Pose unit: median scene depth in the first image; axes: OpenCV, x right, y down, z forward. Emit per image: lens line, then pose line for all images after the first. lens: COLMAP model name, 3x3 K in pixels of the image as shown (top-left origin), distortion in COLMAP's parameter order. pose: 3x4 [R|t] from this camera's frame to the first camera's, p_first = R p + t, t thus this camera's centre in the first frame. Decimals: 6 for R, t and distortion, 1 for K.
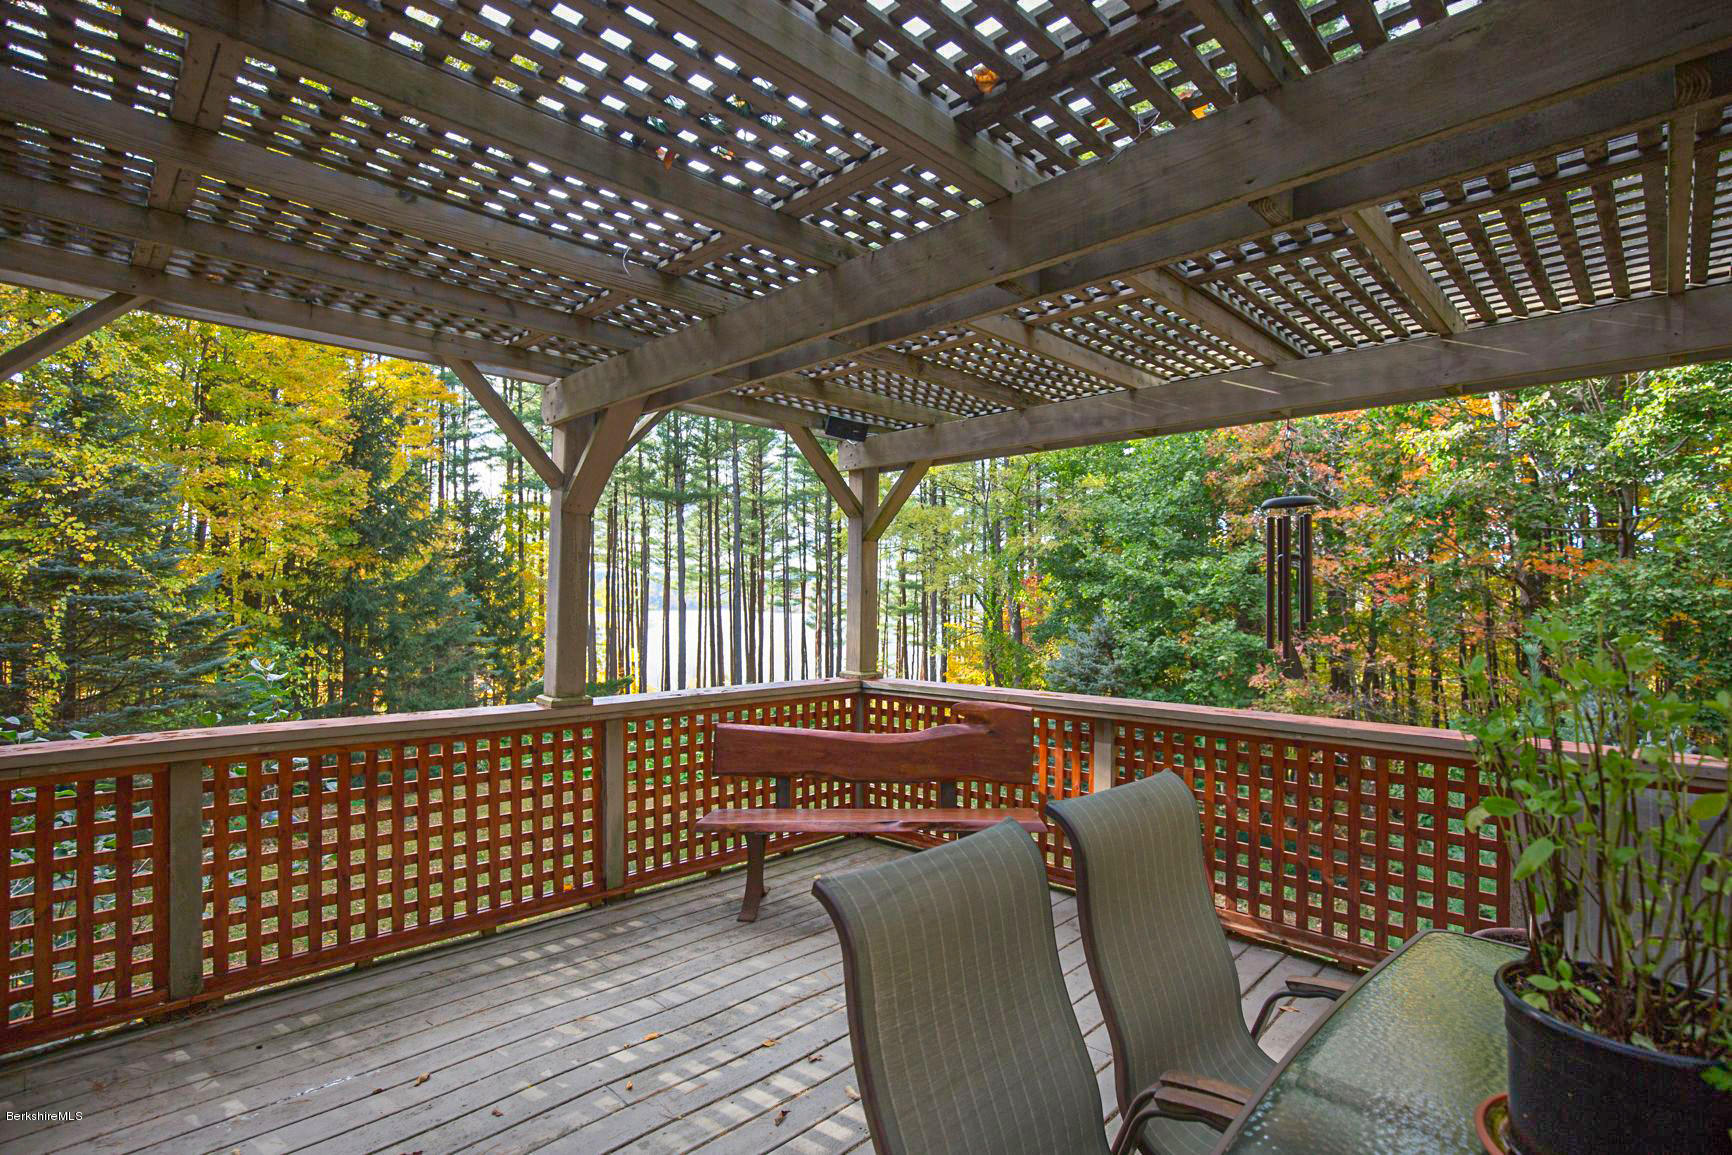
lens RADIAL K [[828.3, 0, 866.0], [0, 828.3, 577.5], [0, 0, 1]] dist [-0.020393, -0.000416]
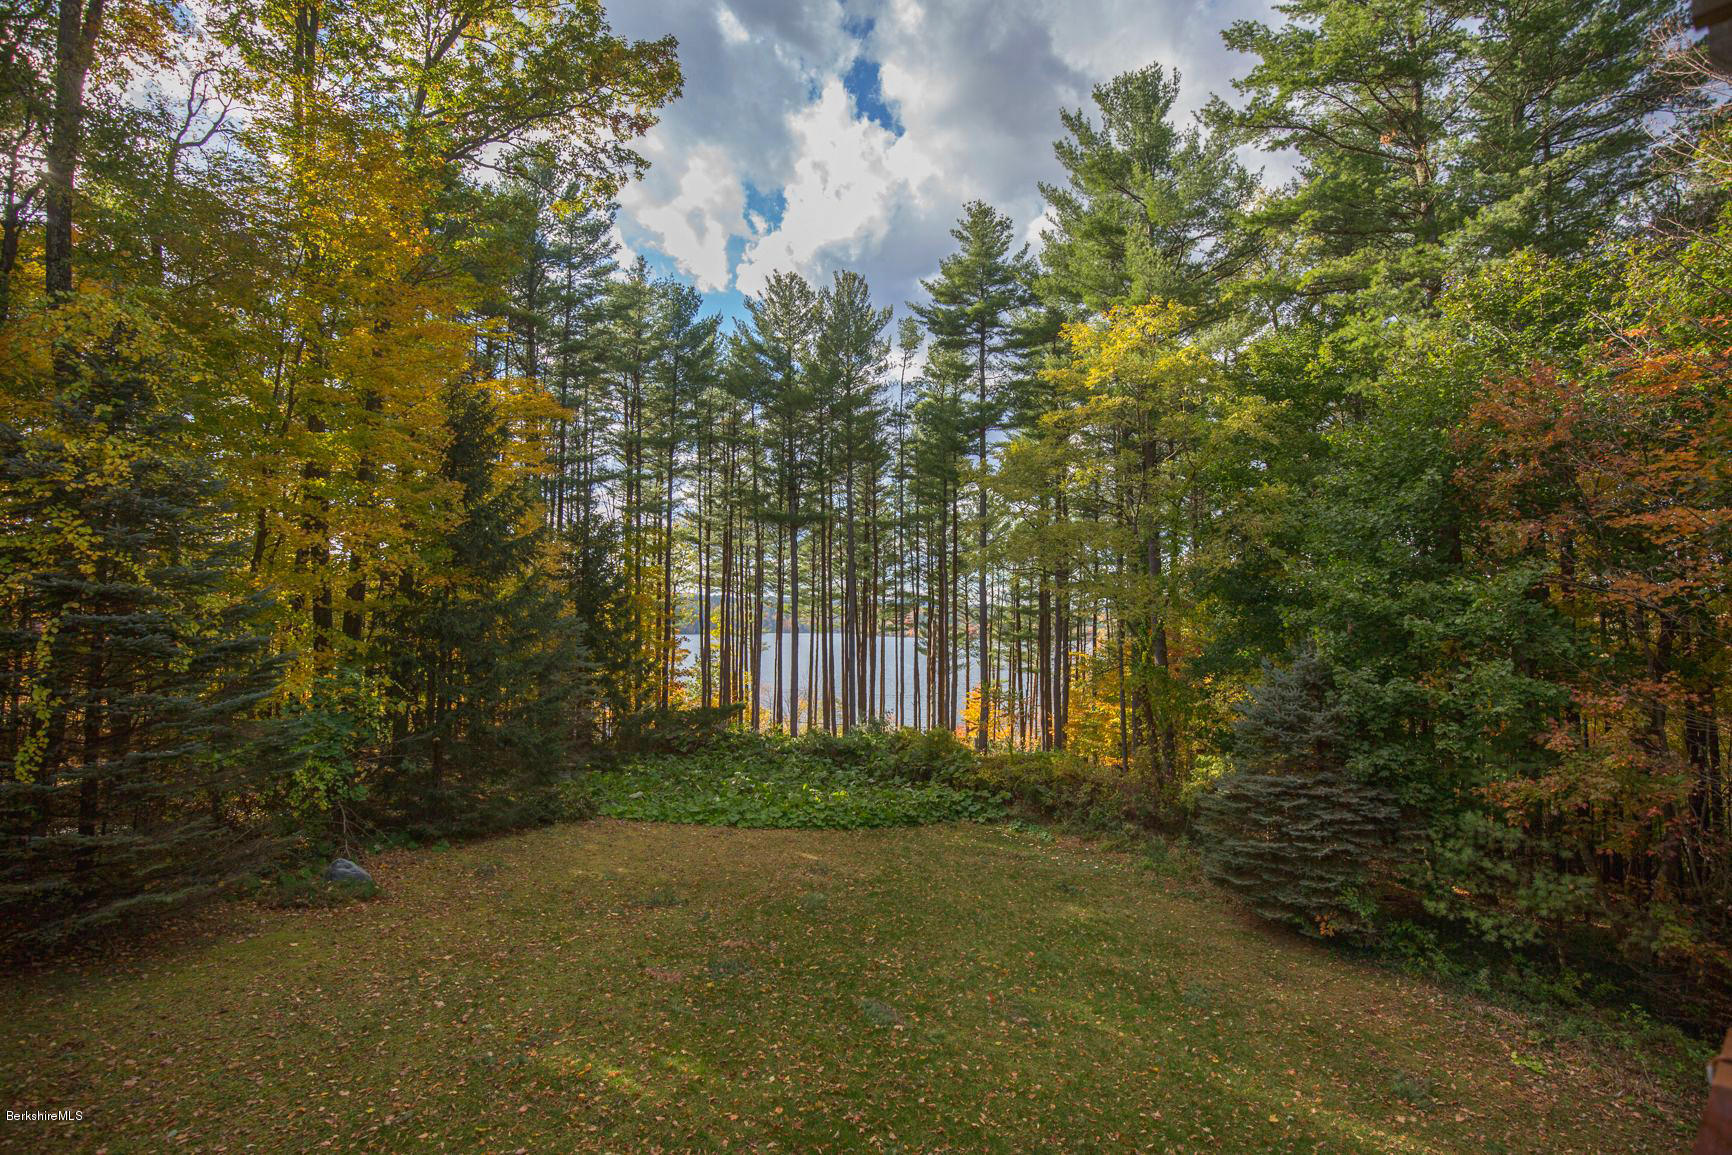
lens RADIAL K [[792.9, 0, 873.6], [0, 792.9, 583.7], [0, 0, 1]] dist [-0.037011, 0.006407]
pose [[0.993020, 0.003040, -0.117911, -0.028624], [-0.005886, 0.999699, -0.023798, 0.001380], [0.117803, 0.024326, 0.992739, 0.112674]]
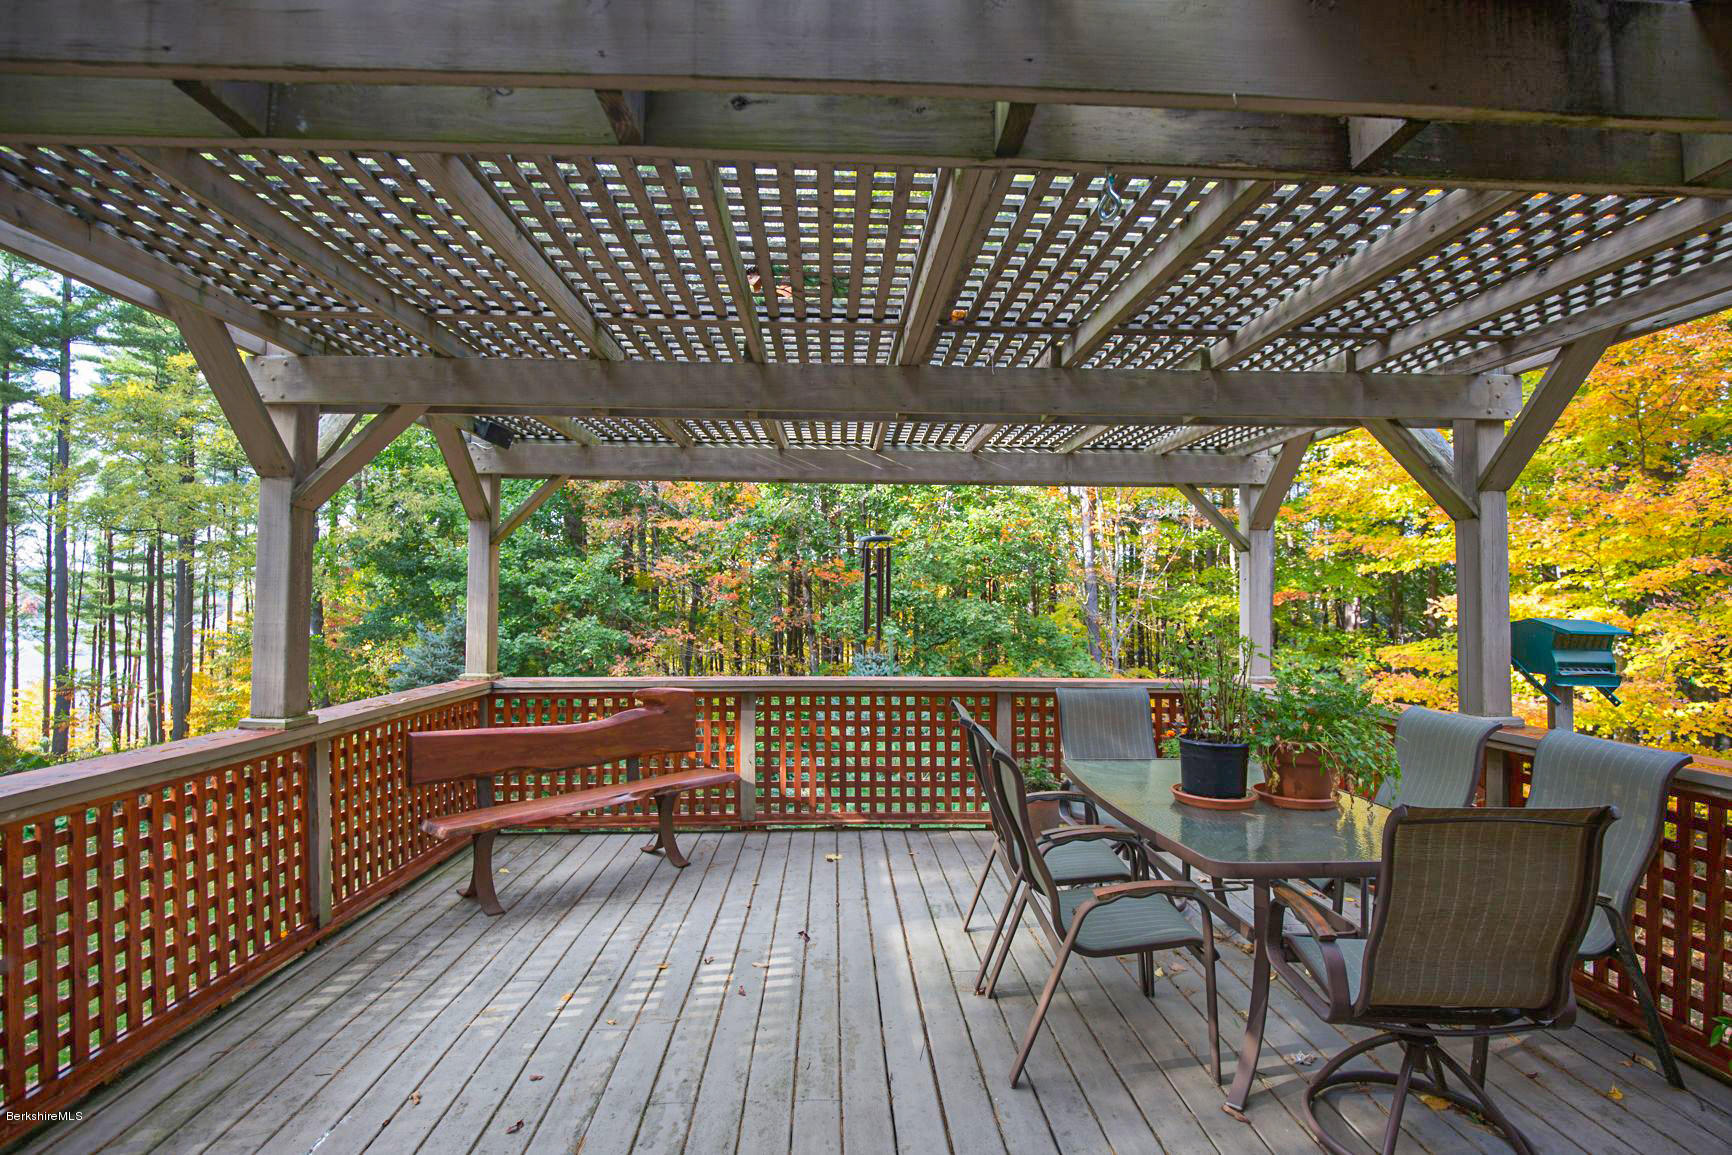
lens RADIAL K [[828.3, 0, 866.0], [0, 828.3, 577.5], [0, 0, 1]] dist [-0.020393, -0.000416]
pose [[0.681017, 0.014745, 0.732119, -0.057584], [-0.018403, 0.999826, -0.003019, -0.001229], [-0.732036, -0.011417, 0.681170, -0.003831]]
